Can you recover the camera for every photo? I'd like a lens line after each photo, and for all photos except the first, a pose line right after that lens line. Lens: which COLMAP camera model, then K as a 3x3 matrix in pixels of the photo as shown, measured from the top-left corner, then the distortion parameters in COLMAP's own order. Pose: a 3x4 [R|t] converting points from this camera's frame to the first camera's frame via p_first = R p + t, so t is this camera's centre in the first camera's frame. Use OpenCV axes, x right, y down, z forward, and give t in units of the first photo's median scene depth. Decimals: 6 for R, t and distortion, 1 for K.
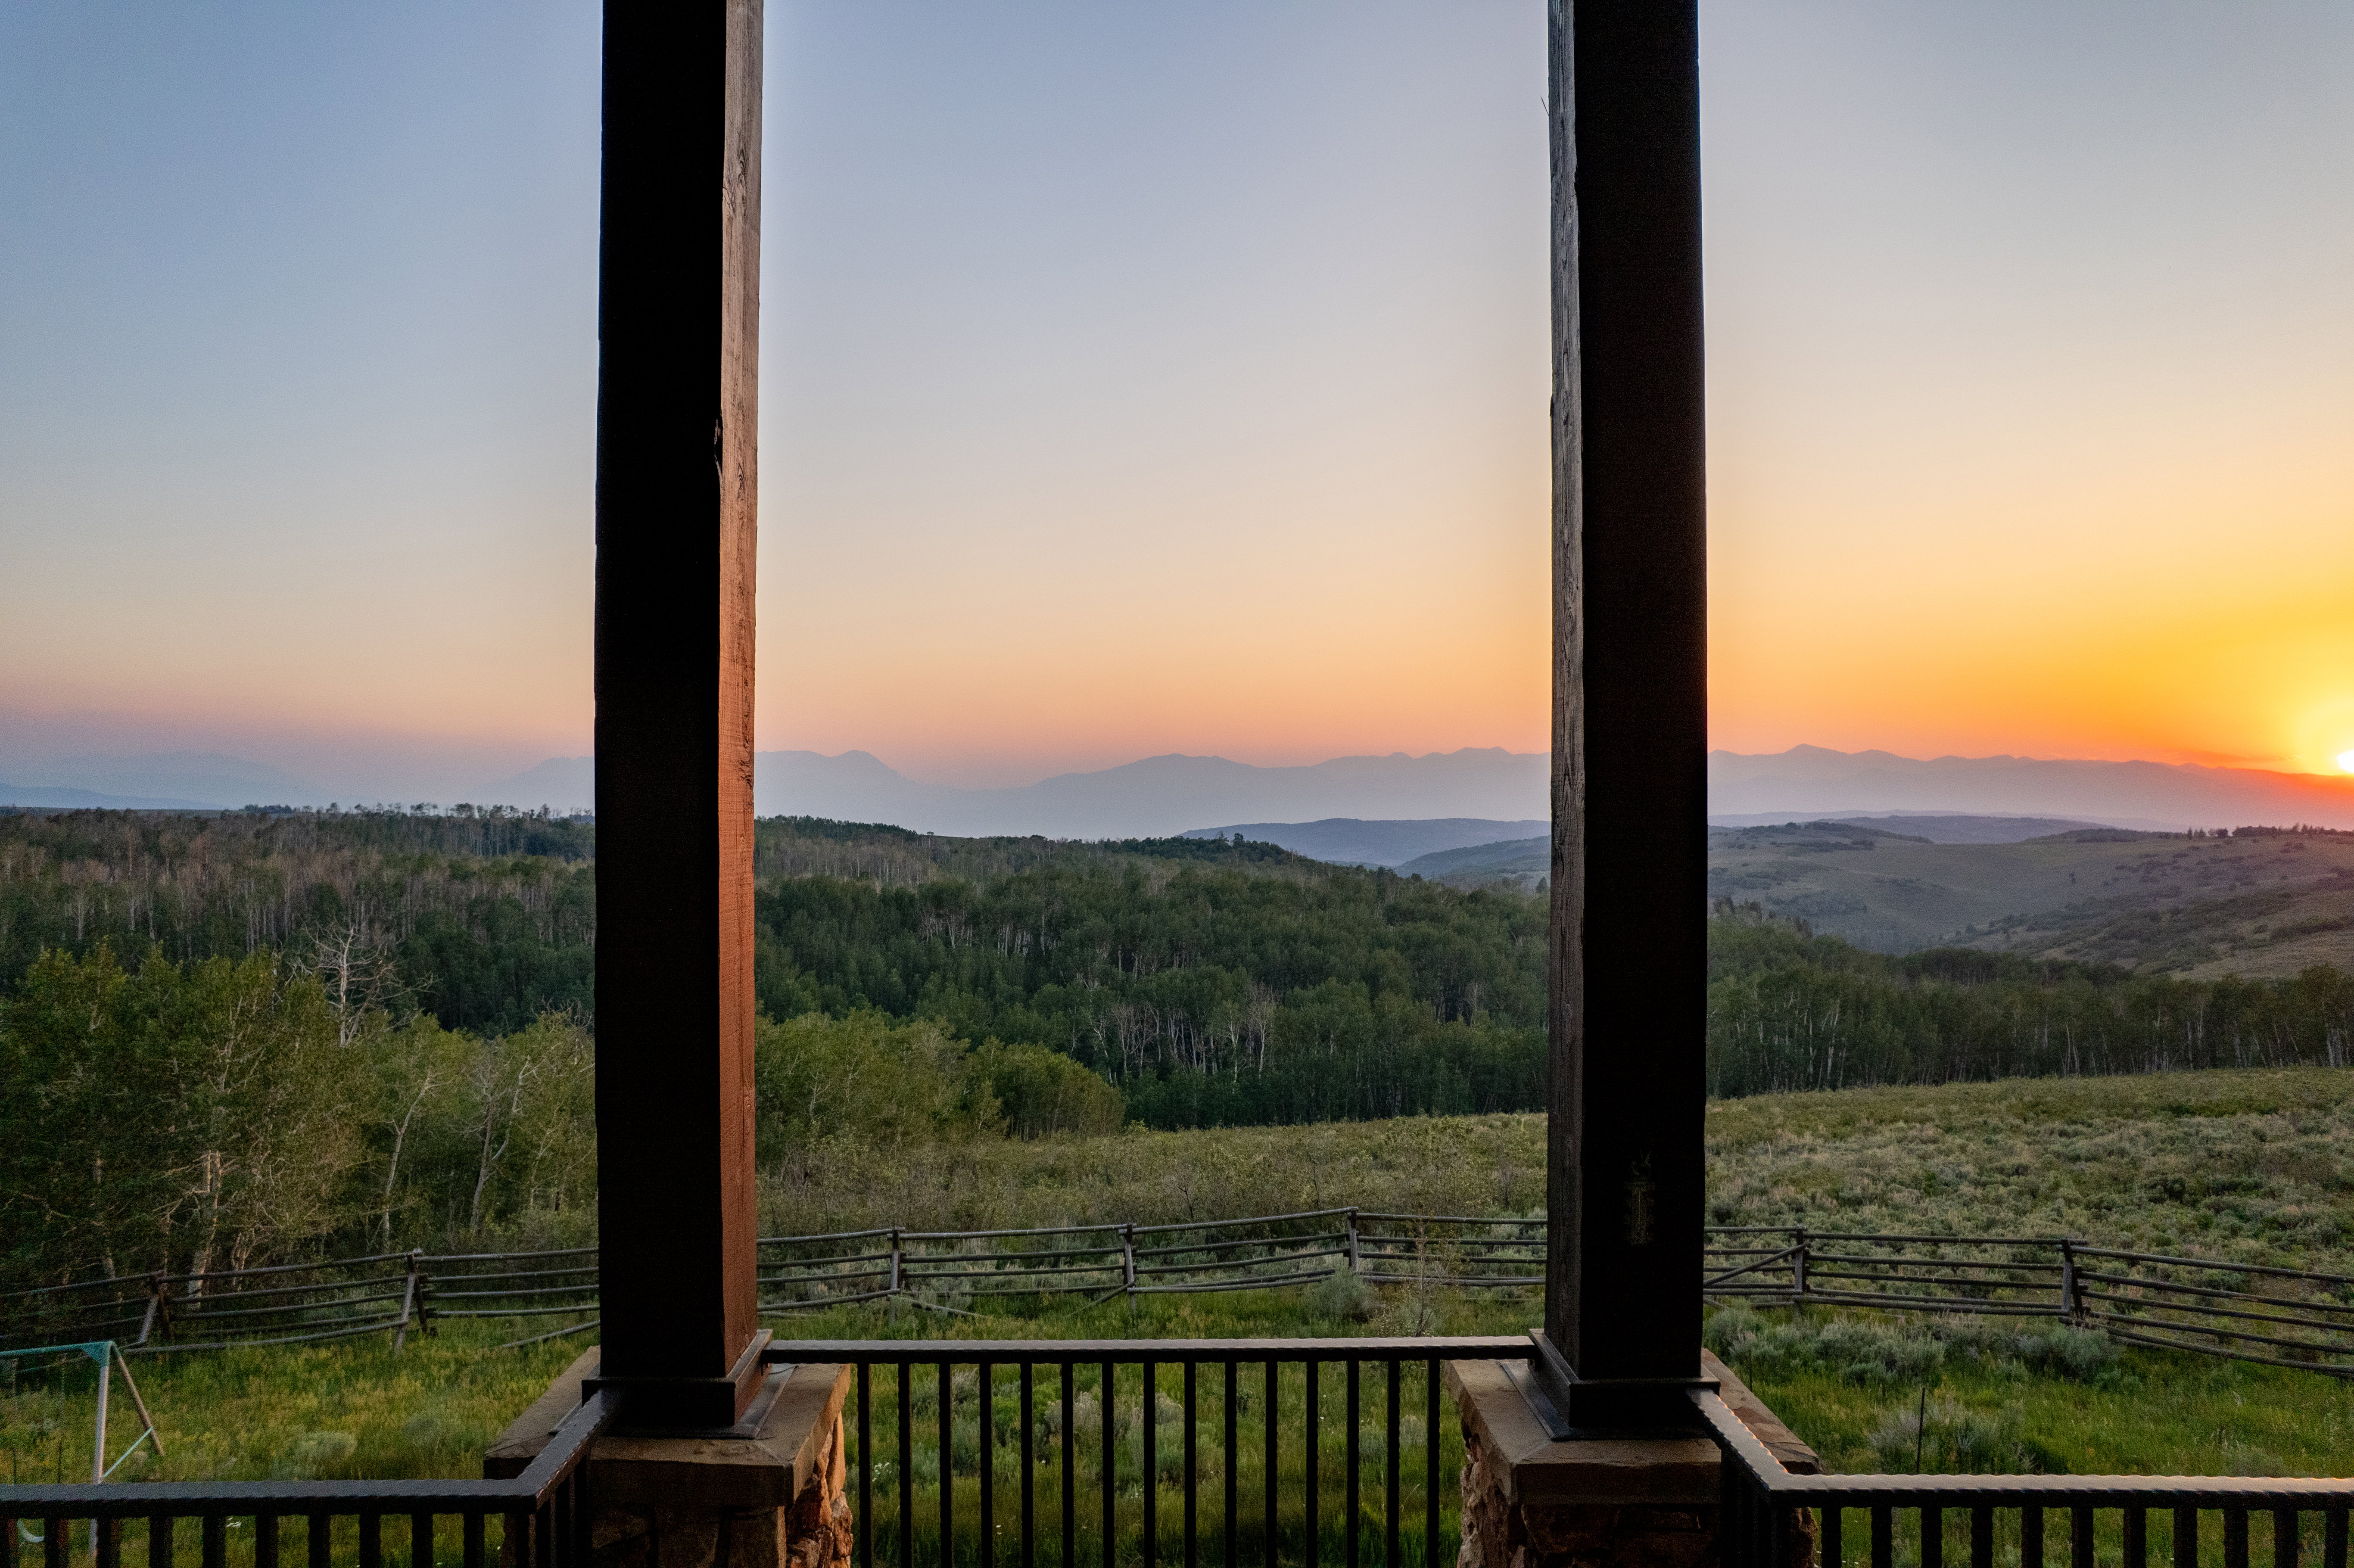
lens RADIAL K [[1528.6, 0, 1185.1], [0, 1528.6, 789.4], [0, 0, 1]] dist [-0.071412, 0.055556]
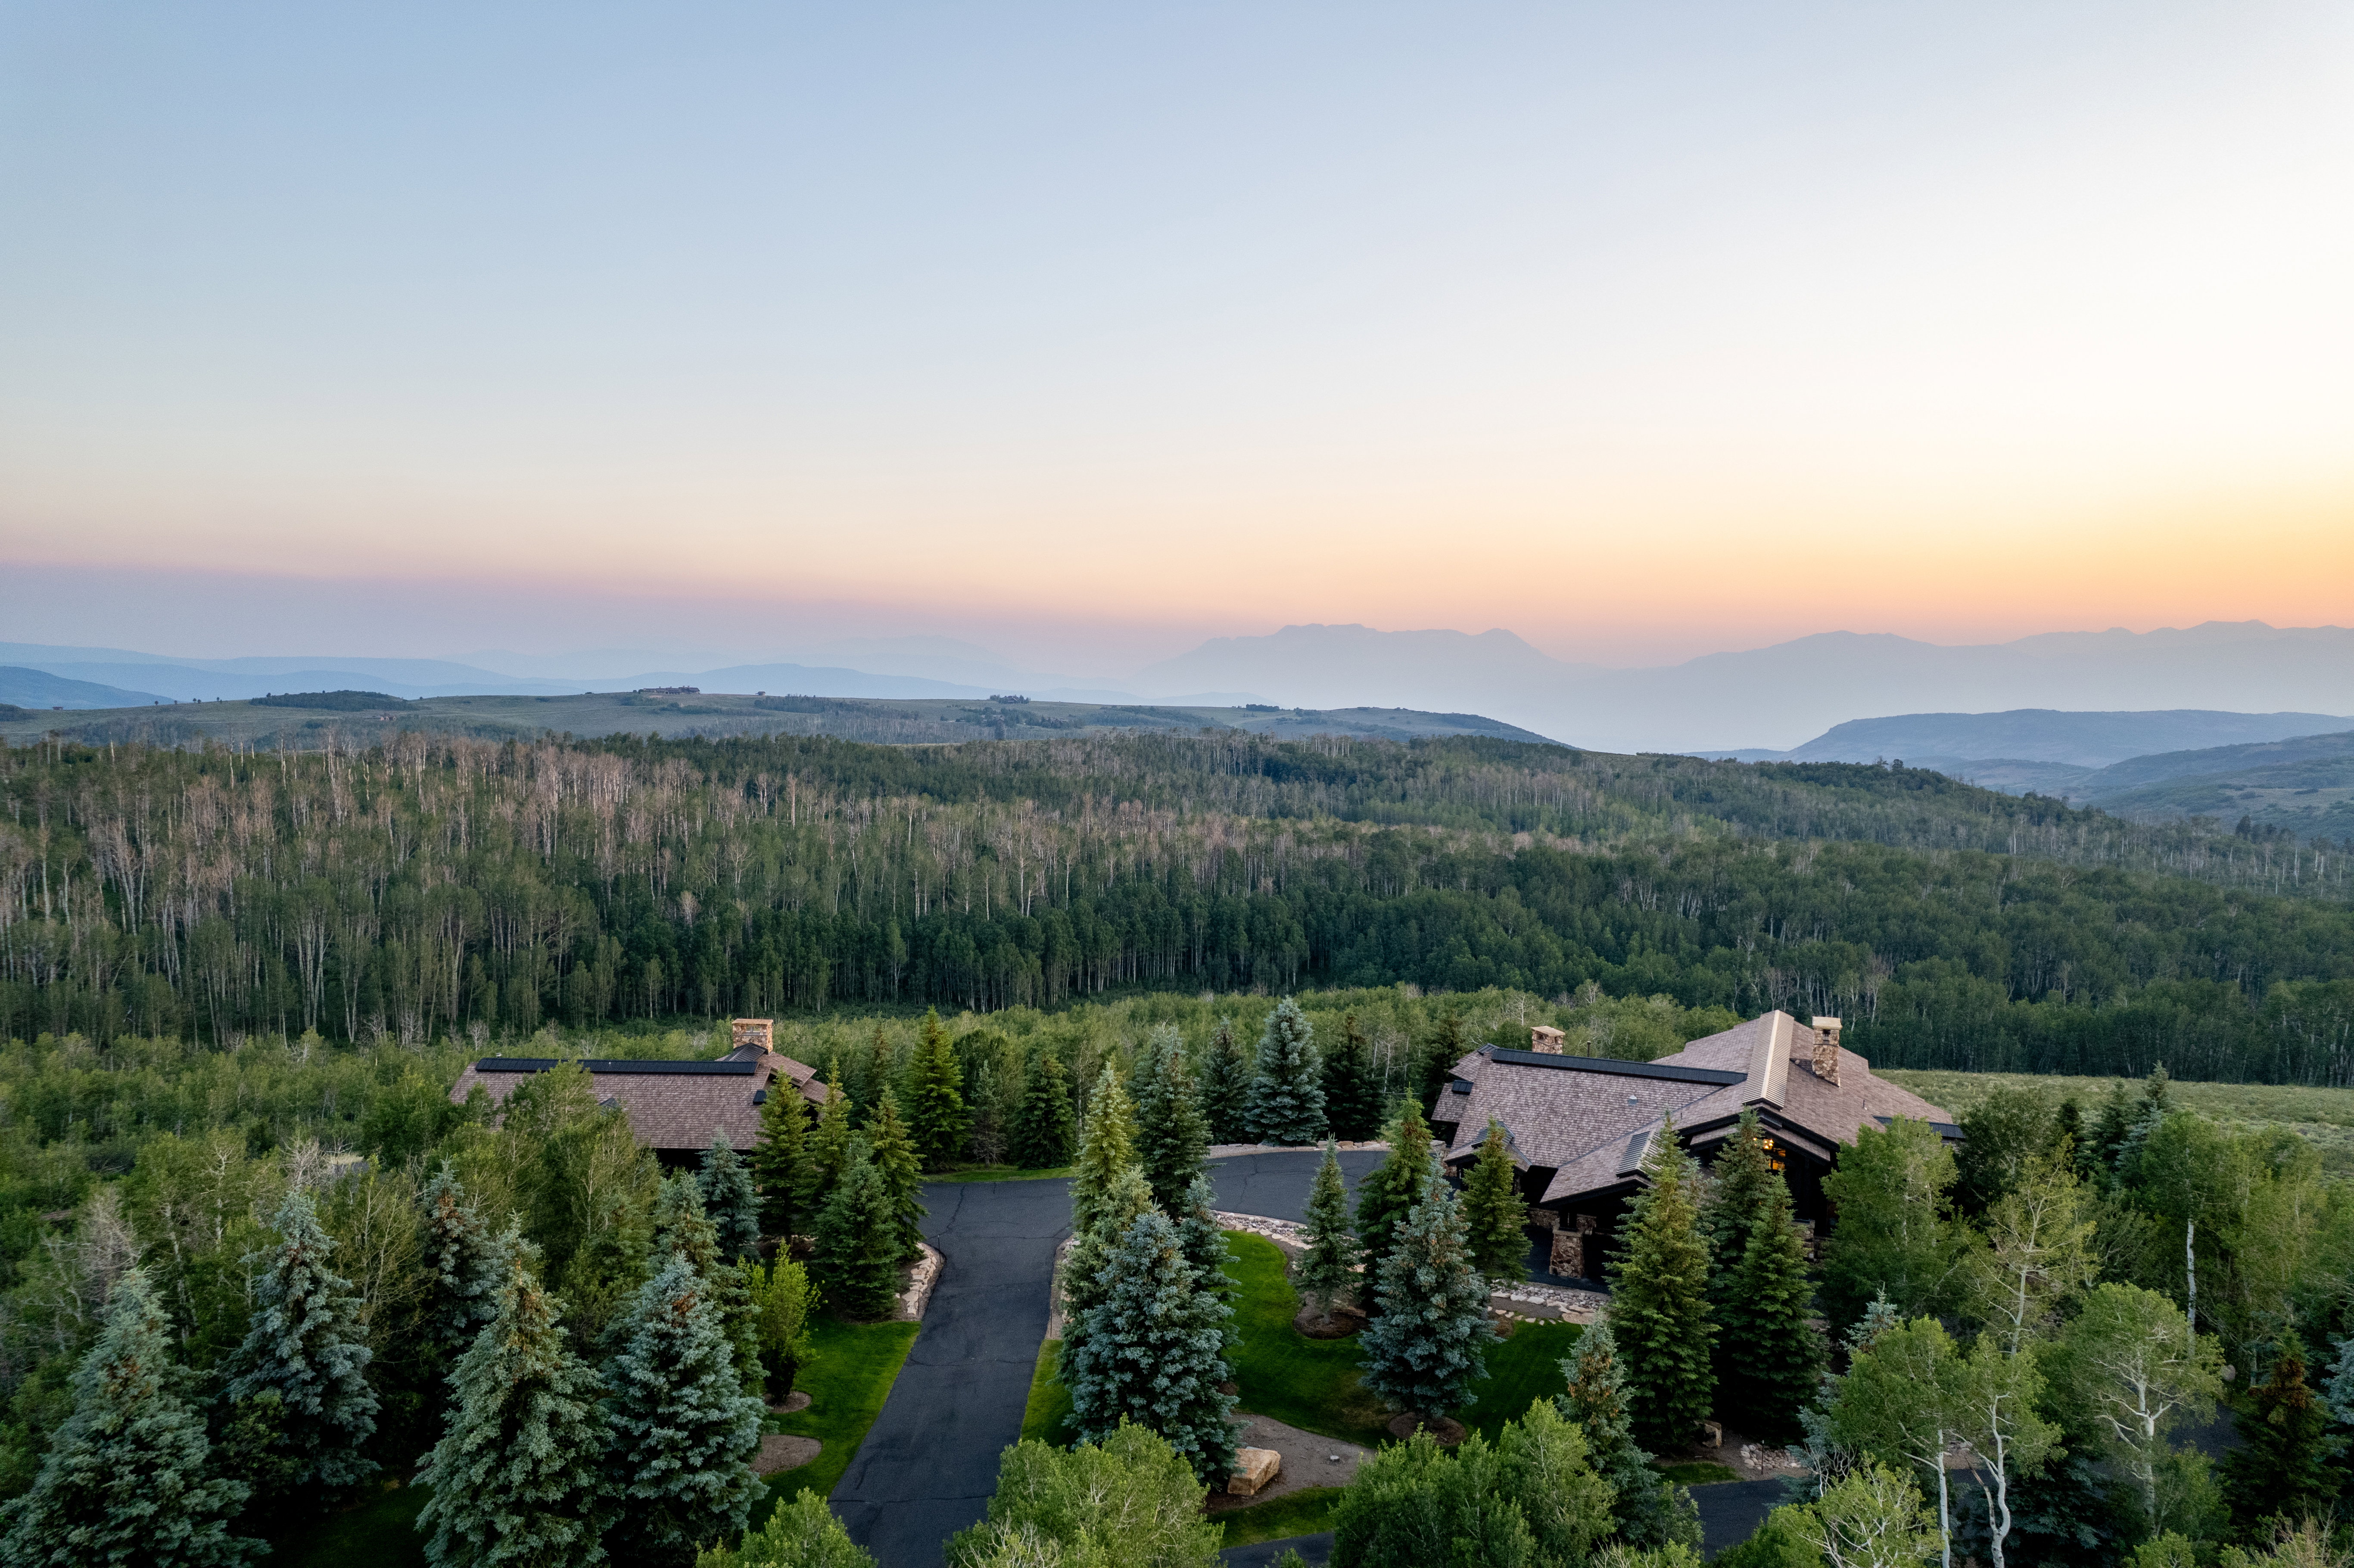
lens RADIAL K [[1528.6, 0, 1163.2], [0, 1528.6, 793.4], [0, 0, 1]] dist [-0.071412, 0.055556]
pose [[0.910189, 0.034375, -0.412763, 0.018307], [0.000278, 0.996499, 0.083601, -0.133676], [0.414192, -0.076208, 0.906993, -0.491894]]
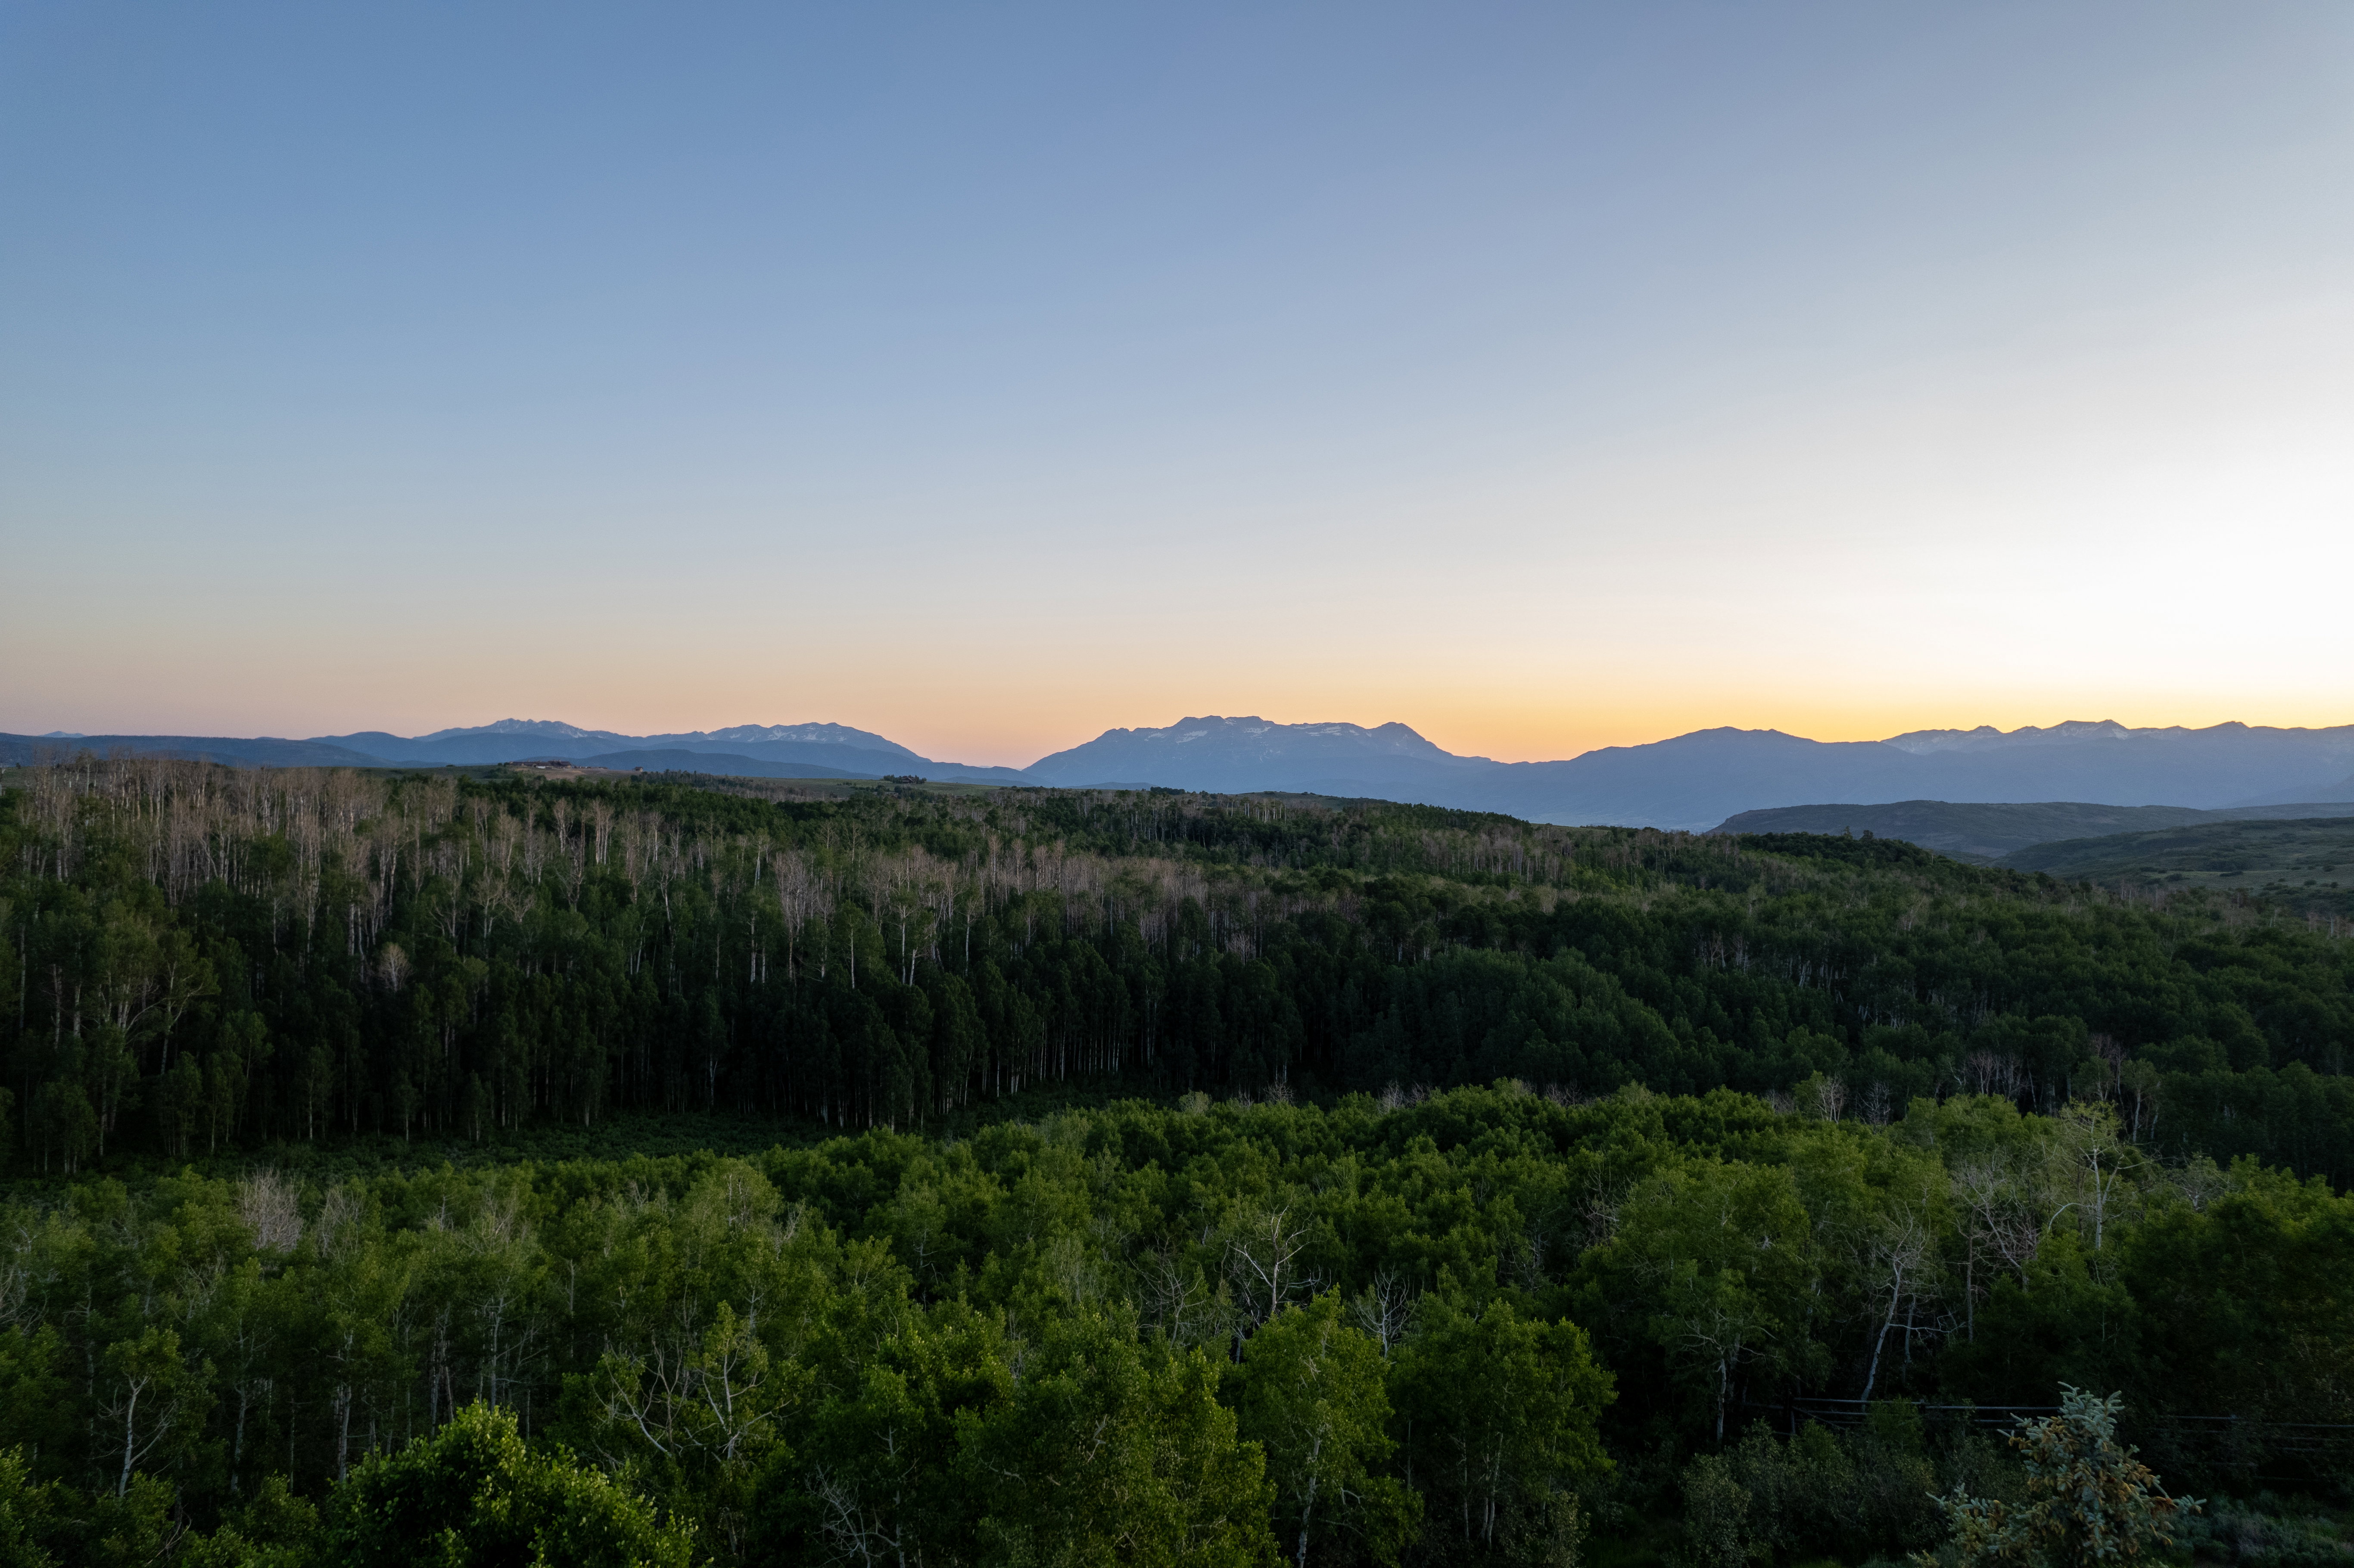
lens RADIAL K [[1528.6, 0, 1174.1], [0, 1528.6, 784.4], [0, 0, 1]] dist [-0.071412, 0.055556]
pose [[0.938247, 0.015183, -0.345632, -0.185677], [-0.009776, 0.999801, 0.017381, -0.047350], [0.345827, -0.012929, 0.938209, -0.118210]]
